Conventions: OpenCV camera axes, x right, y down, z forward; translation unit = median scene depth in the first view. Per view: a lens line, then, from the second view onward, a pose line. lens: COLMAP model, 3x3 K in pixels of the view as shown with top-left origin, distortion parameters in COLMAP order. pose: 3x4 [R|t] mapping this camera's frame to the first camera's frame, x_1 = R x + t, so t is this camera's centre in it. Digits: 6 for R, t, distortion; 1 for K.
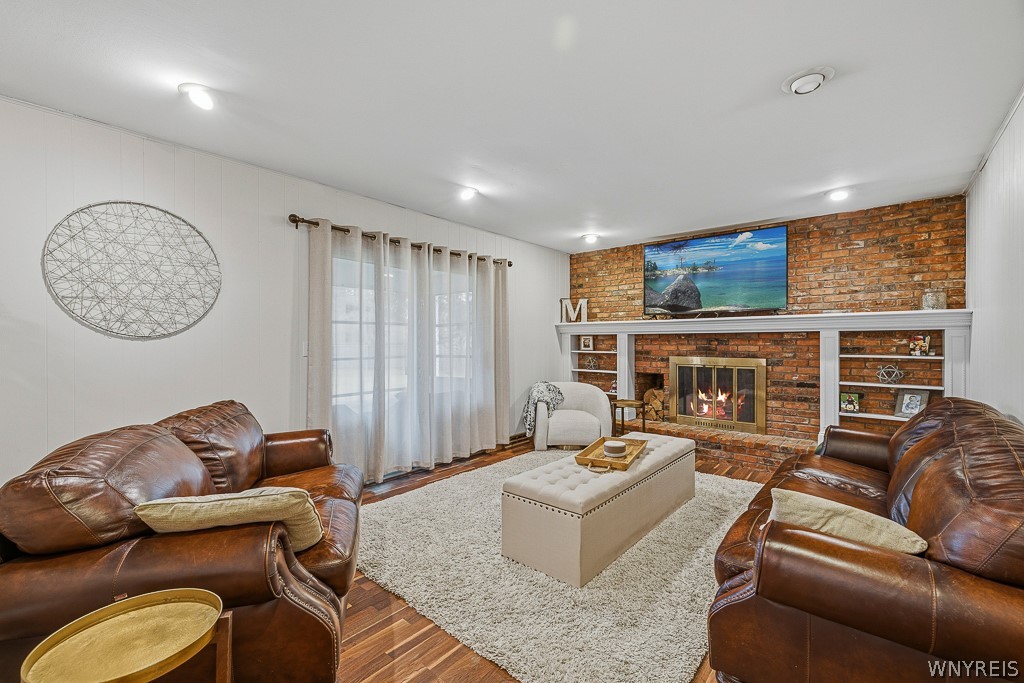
lens RADIAL K [[422.5, 0, 512.0], [0, 422.5, 341.5], [0, 0, 1]] dist [-0.000561, -0.000153]
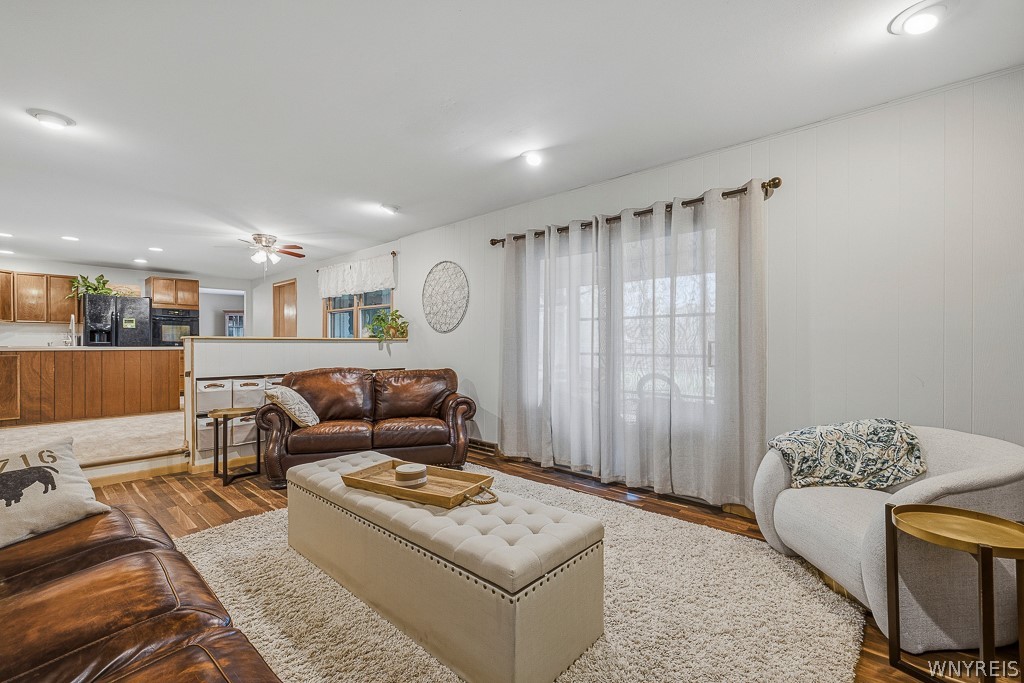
lens RADIAL K [[436.8, 0, 514.9], [0, 436.8, 342.2], [0, 0, 1]] dist [-0.001387, -0.000528]
pose [[-0.007094, -0.000565, -0.999975, 0.668734], [-0.000606, 1.000000, -0.000561, 0.024219], [0.999975, 0.000602, -0.007094, 0.818790]]
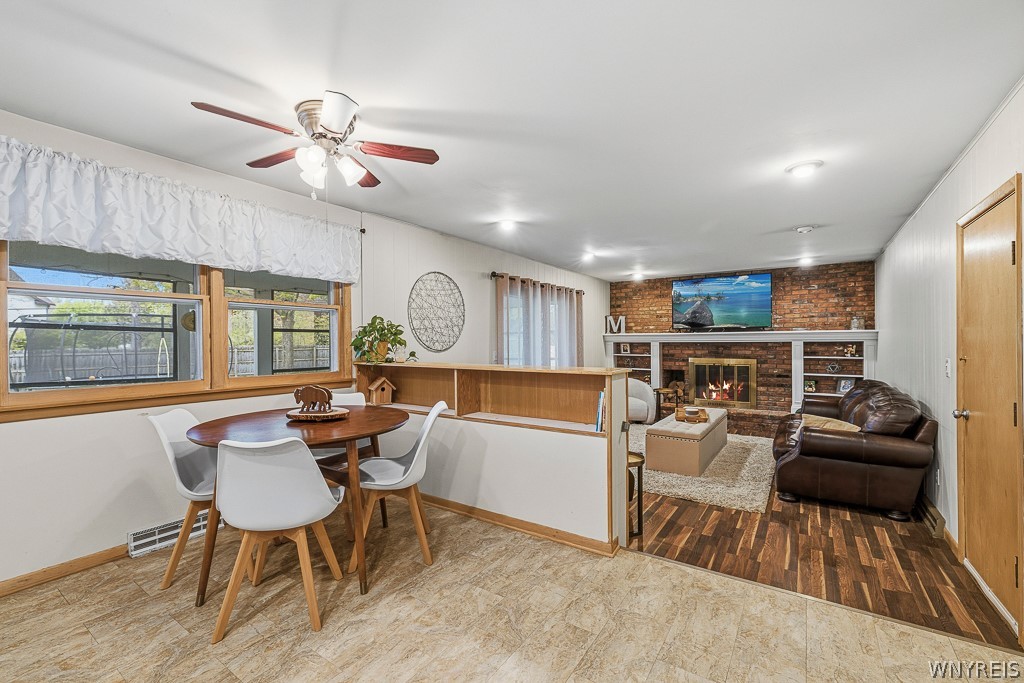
lens RADIAL K [[429.6, 0, 507.6], [0, 429.6, 342.4], [0, 0, 1]] dist [-0.001705, -0.000597]
pose [[0.993978, -0.004589, 0.109486, -0.485490], [0.004431, 0.999989, 0.001692, -0.027974], [-0.109493, -0.001196, 0.993987, -0.461204]]
